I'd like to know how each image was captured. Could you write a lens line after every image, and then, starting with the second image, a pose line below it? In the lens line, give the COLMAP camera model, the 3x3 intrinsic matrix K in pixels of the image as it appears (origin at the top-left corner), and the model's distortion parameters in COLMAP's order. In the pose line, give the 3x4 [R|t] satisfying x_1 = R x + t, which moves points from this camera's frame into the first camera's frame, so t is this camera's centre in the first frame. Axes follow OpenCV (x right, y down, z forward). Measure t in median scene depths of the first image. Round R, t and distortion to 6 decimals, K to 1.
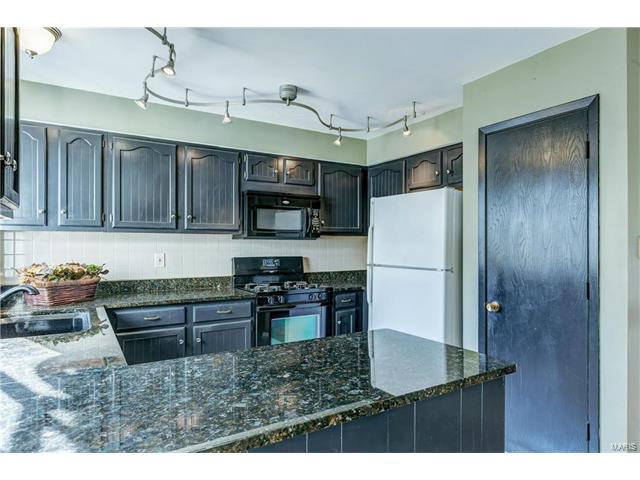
lens RADIAL K [[393.1, 0, 319.8], [0, 393.1, 241.3], [0, 0, 1]] dist [0.016641, -0.002138]
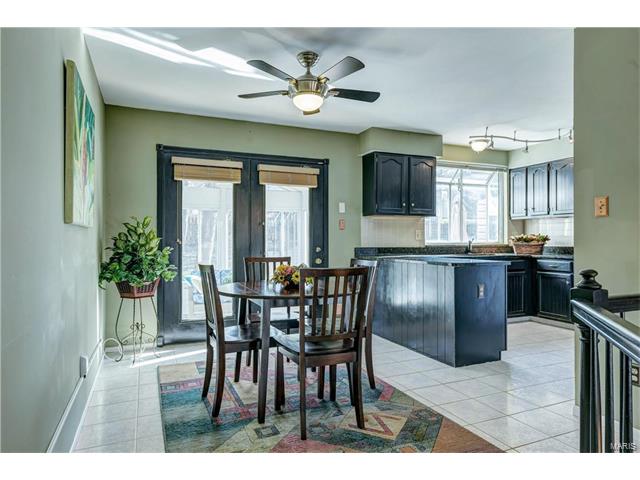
lens RADIAL K [[410.3, 0, 322.0], [0, 410.3, 240.0], [0, 0, 1]] dist [-0.000052, -0.004047]
pose [[-0.128270, 0.001590, -0.991738, 1.308112], [0.011779, 0.999931, 0.000080, 0.060678], [0.991669, -0.011671, -0.128280, 0.197351]]
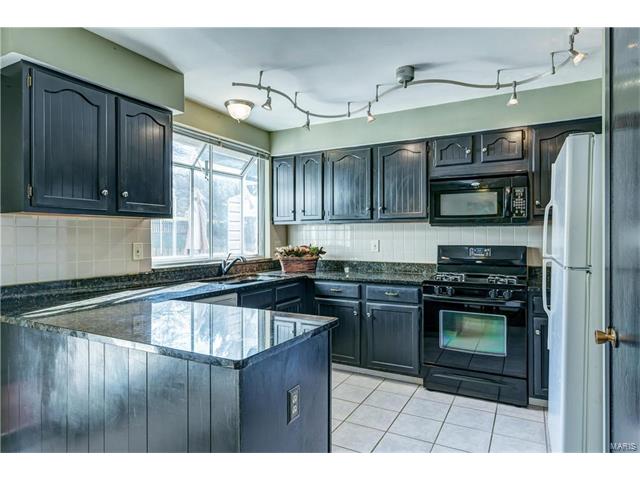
lens RADIAL K [[382.2, 0, 322.7], [0, 382.2, 239.6], [0, 0, 1]] dist [0.003839, -0.000485]
pose [[0.513050, 0.006232, -0.858336, 0.540167], [0.010437, 0.999854, 0.013498, 0.012216], [0.858295, -0.015884, 0.512911, 0.287984]]
